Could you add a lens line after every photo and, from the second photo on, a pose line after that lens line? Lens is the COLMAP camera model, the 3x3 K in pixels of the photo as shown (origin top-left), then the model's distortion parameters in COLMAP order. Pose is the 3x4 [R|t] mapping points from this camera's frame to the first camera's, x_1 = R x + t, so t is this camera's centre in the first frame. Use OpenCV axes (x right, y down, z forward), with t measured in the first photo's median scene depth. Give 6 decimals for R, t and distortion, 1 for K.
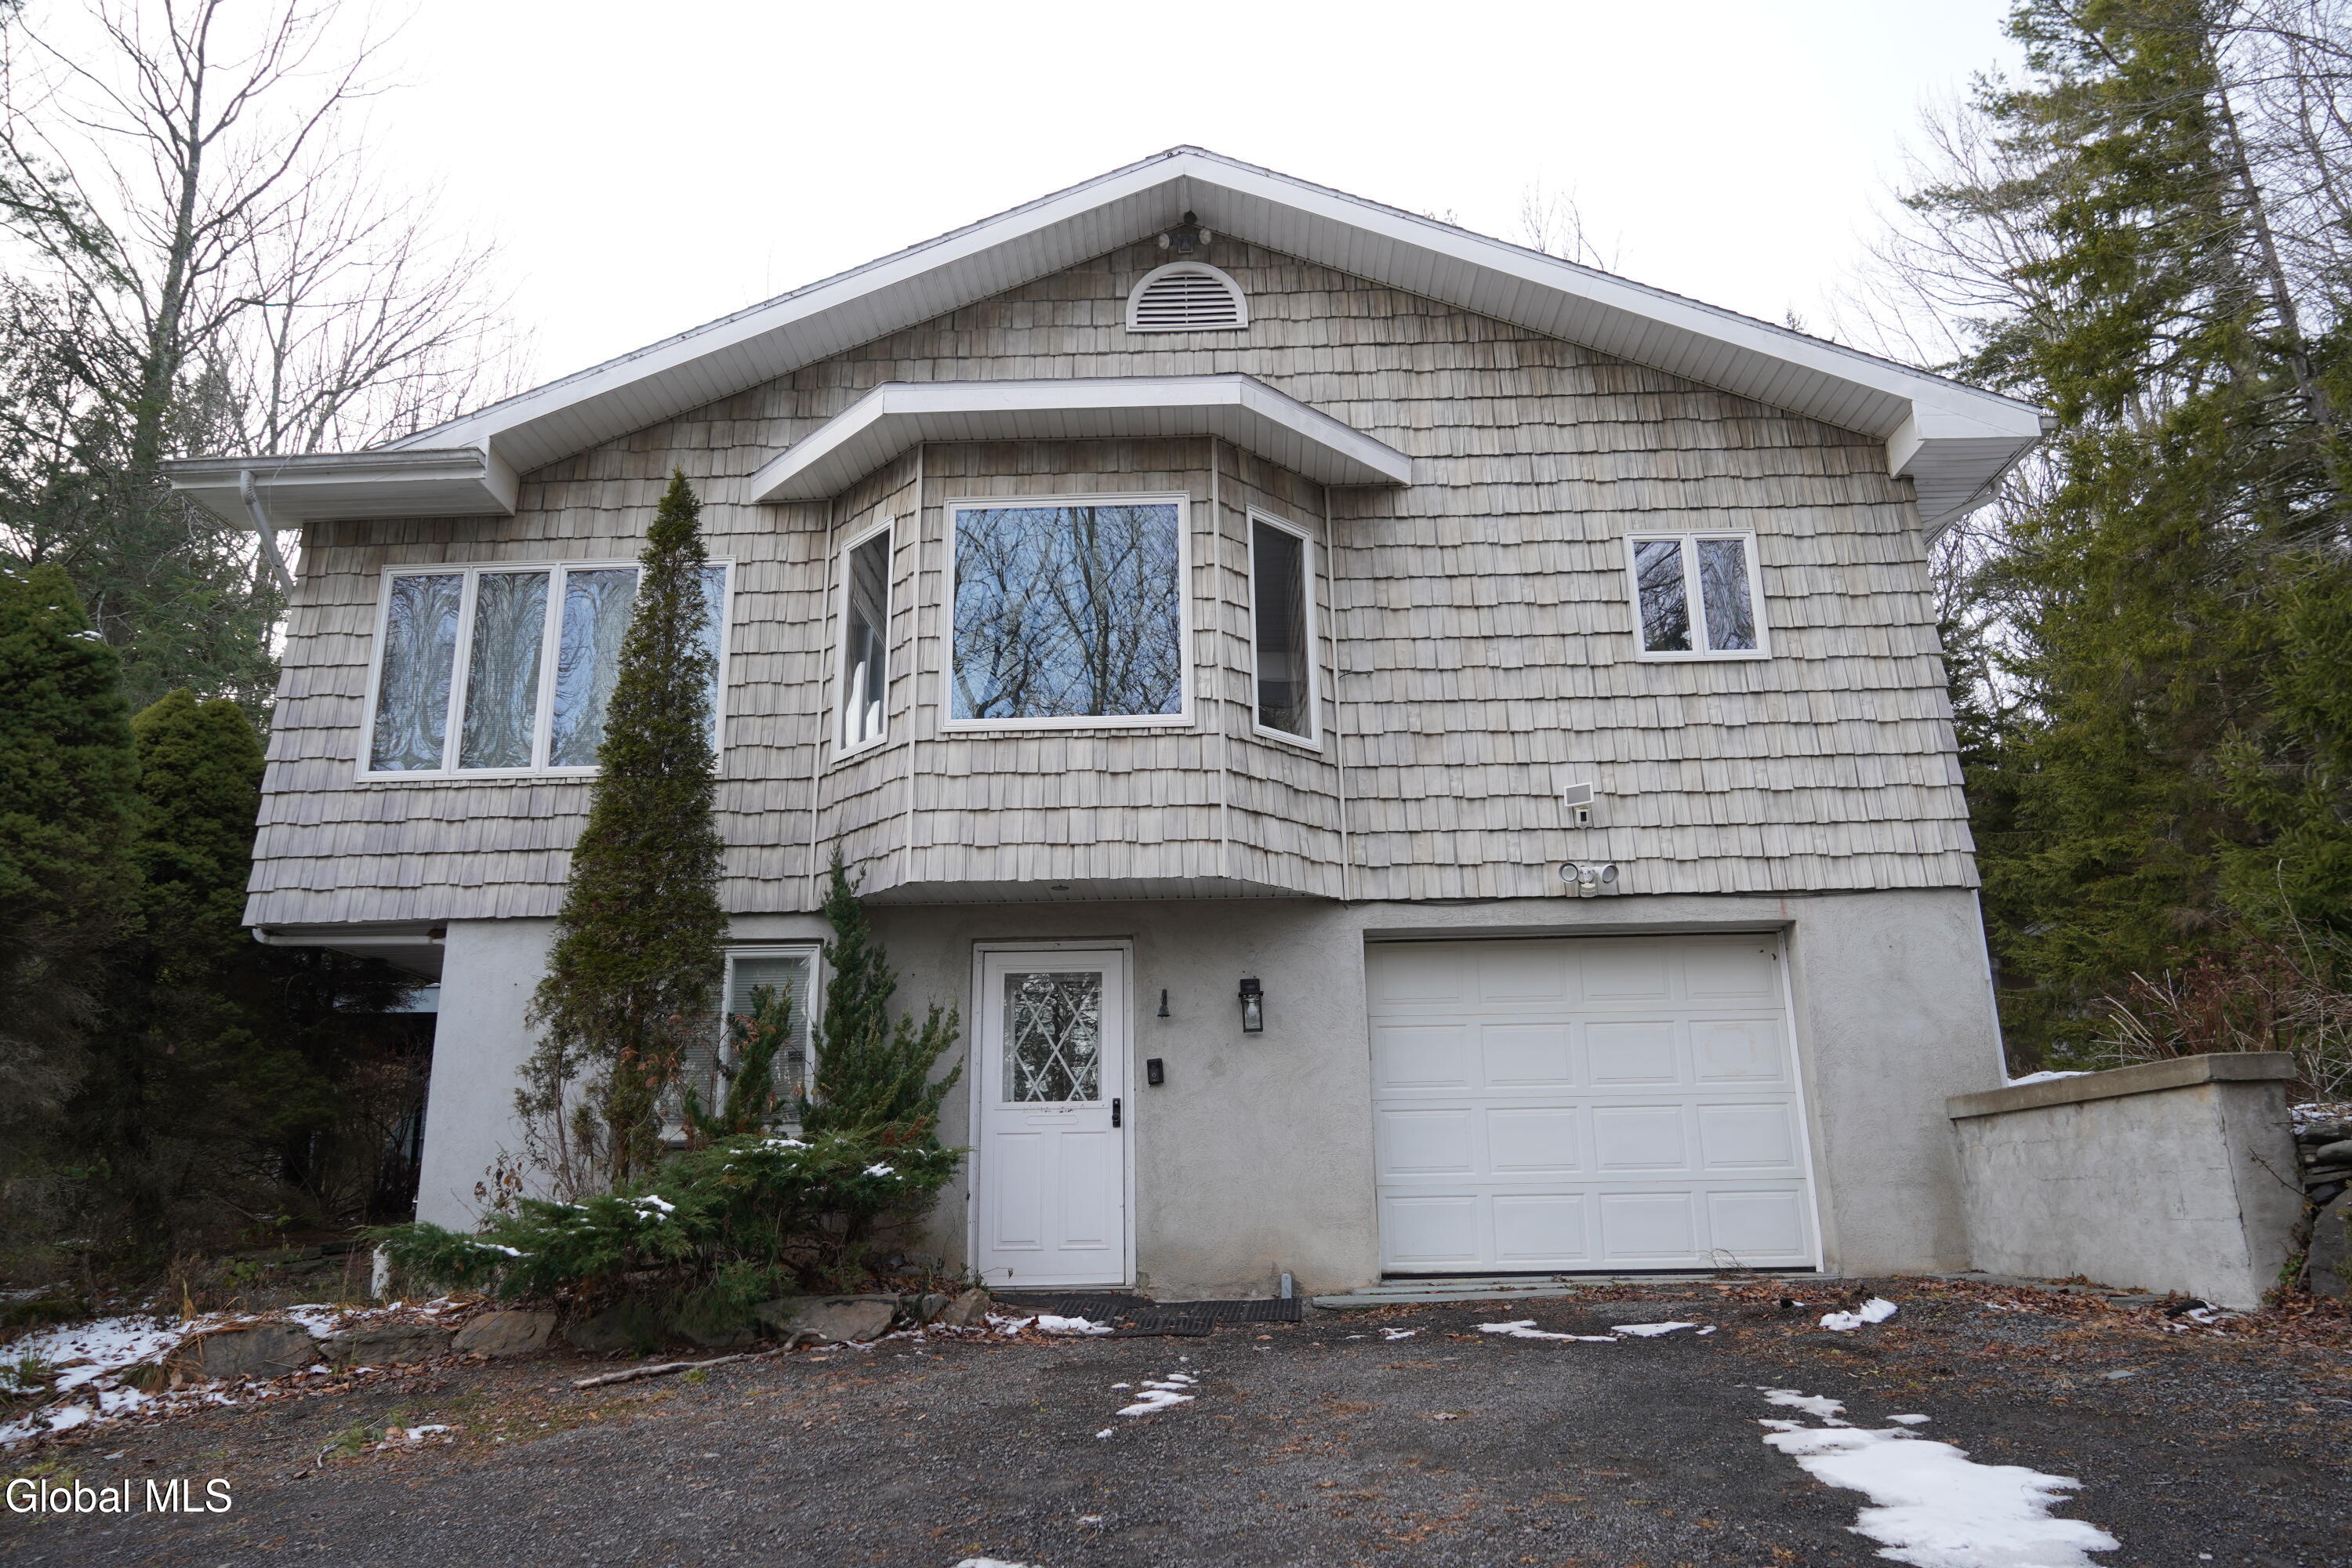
lens RADIAL K [[1555.9, 0, 1176.0], [0, 1555.9, 784.0], [0, 0, 1]] dist [-0.003480, 0.000471]
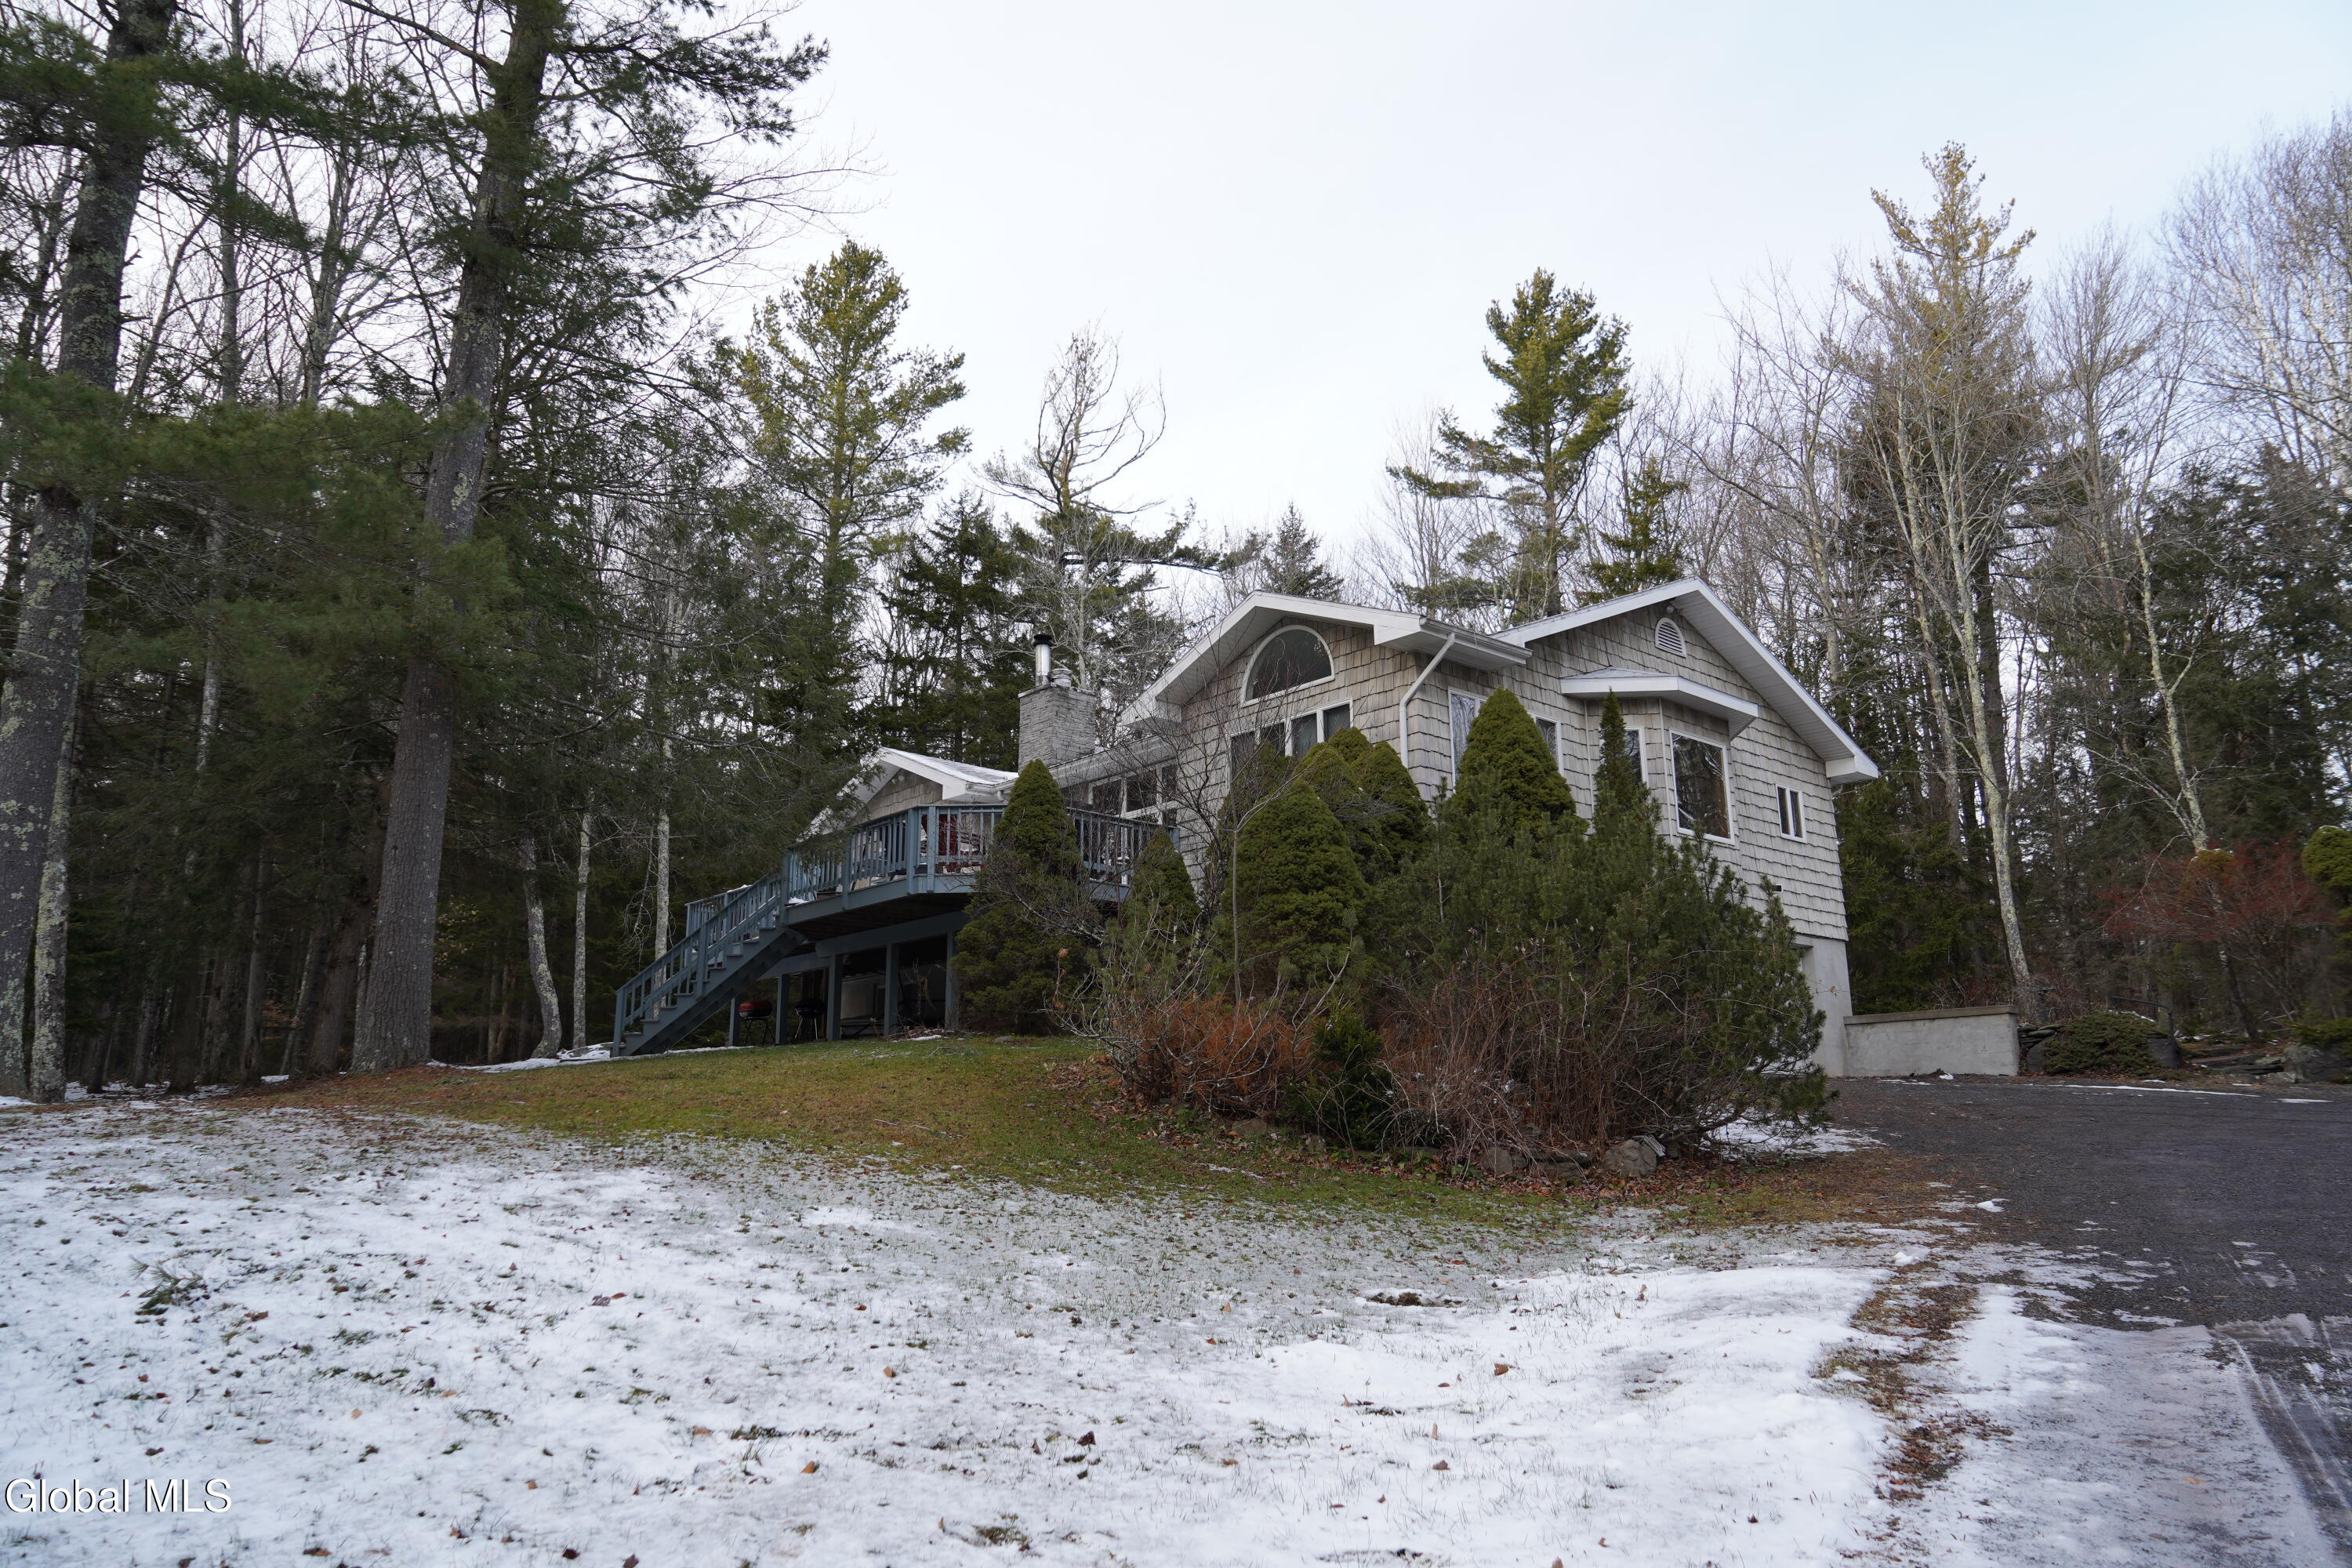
lens RADIAL K [[1555.9, 0, 1176.0], [0, 1555.9, 784.0], [0, 0, 1]] dist [-0.003480, 0.000471]
pose [[0.740864, 0.166965, 0.650571, -2.133596], [-0.188167, 0.981417, -0.037592, 0.118832], [-0.644758, -0.094566, 0.758515, -0.268695]]
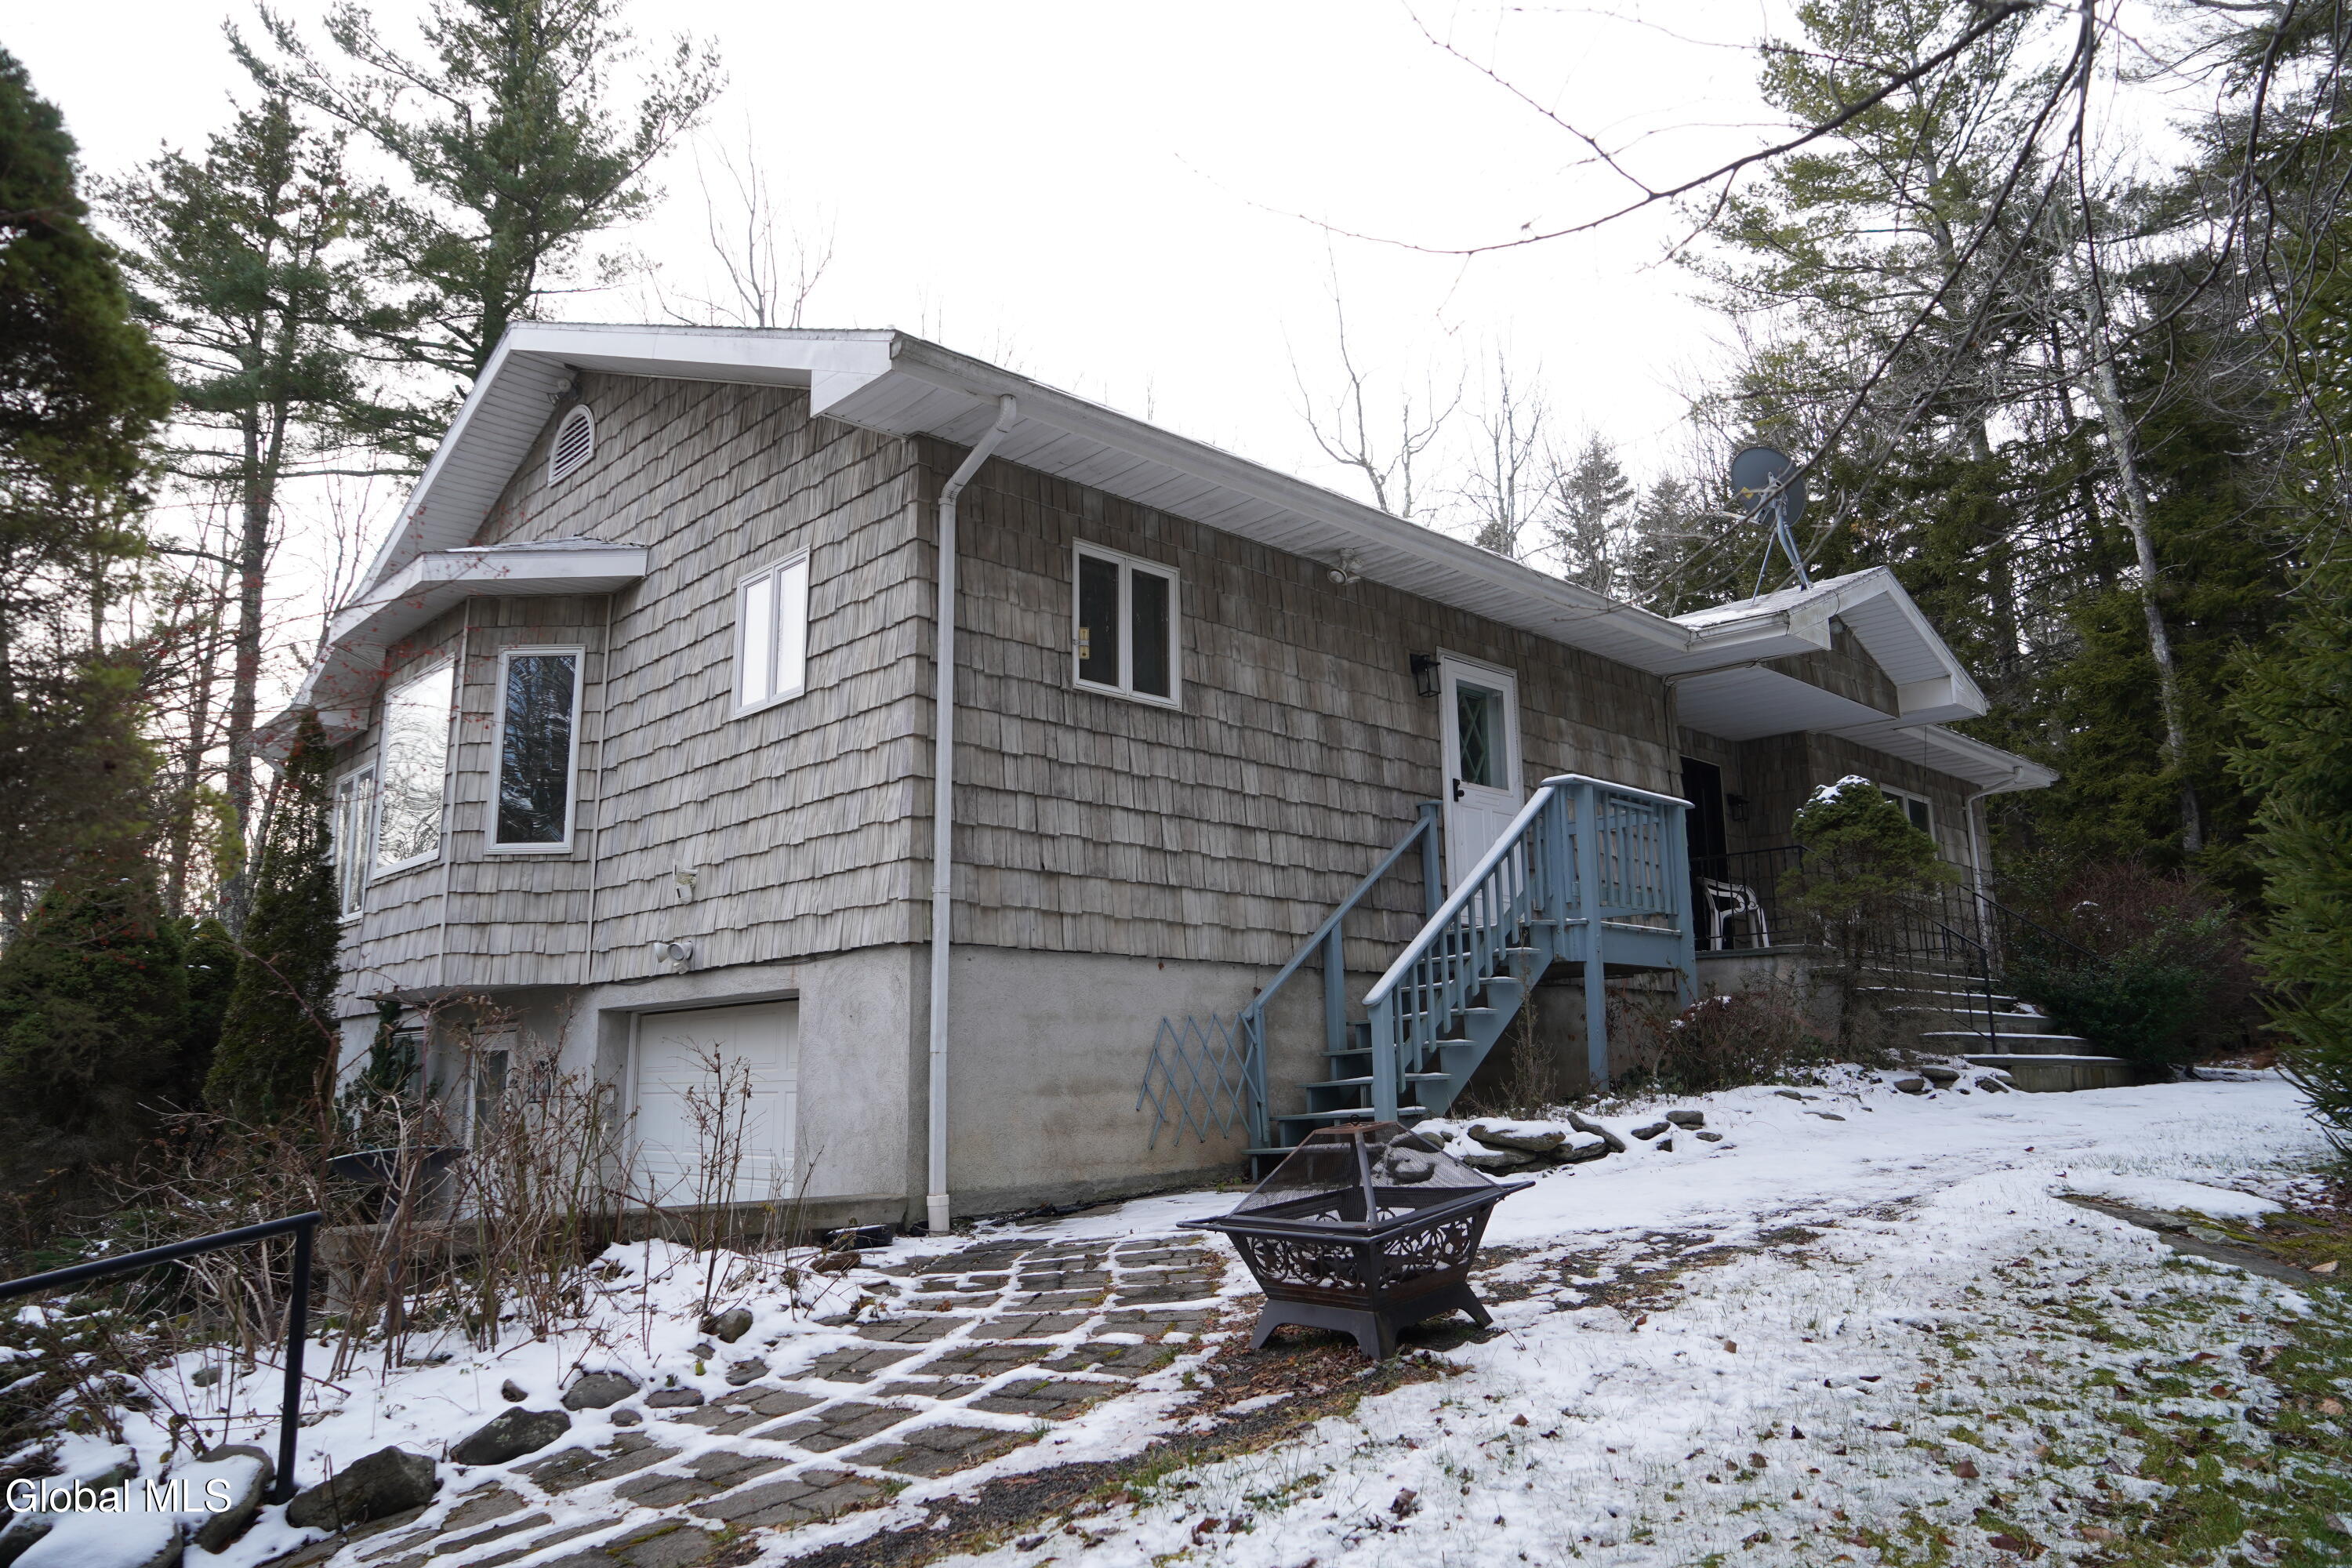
lens RADIAL K [[1555.9, 0, 1176.0], [0, 1555.9, 784.0], [0, 0, 1]] dist [-0.003480, 0.000471]
pose [[0.686075, -0.125734, -0.716584, 1.205523], [0.186782, 0.982380, 0.006457, 0.005130], [0.703146, -0.138275, 0.697471, 0.529972]]
